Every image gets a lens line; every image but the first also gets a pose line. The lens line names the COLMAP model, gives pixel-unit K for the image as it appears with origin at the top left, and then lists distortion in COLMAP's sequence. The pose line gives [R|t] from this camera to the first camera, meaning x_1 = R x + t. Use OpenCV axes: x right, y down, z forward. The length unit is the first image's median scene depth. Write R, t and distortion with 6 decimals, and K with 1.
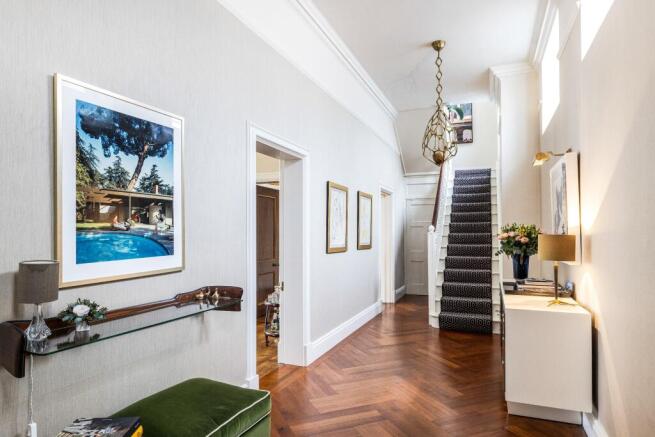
lens RADIAL K [[395.1, 0, 326.9], [0, 395.1, 225.9], [0, 0, 1]] dist [-0.000353, -0.000020]
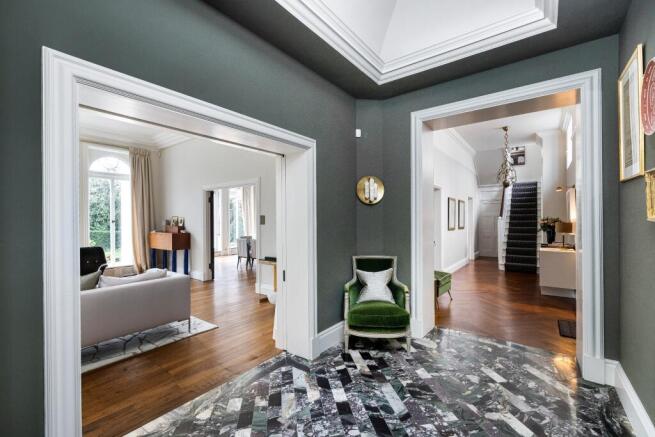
lens RADIAL K [[287.1, 0, 324.9], [0, 287.1, 219.2], [0, 0, 1]] dist [-0.001659, -0.000251]
pose [[0.968501, -0.000644, -0.249010, -0.199634], [0.005005, 0.999845, 0.016879, -0.016695], [0.248961, -0.017593, 0.968354, -0.523084]]
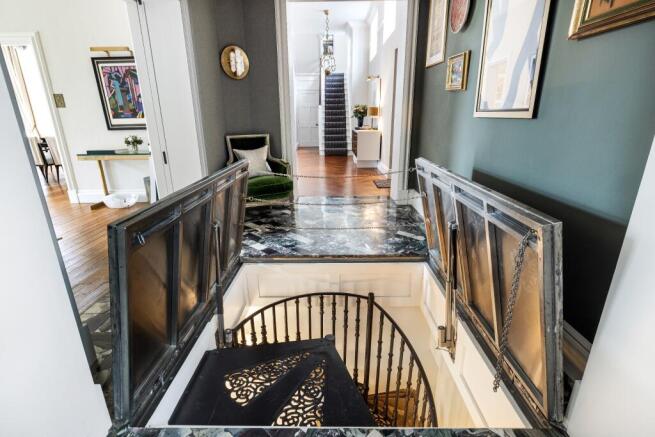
lens RADIAL K [[322.8, 0, 327.5], [0, 322.8, 218.5], [0, 0, 1]] dist [-0.001240, -0.000067]
pose [[0.926986, -0.120069, 0.355359, -0.347324], [0.000396, 0.947696, 0.319174, 0.019140], [-0.375095, -0.295729, 0.878549, -0.622889]]
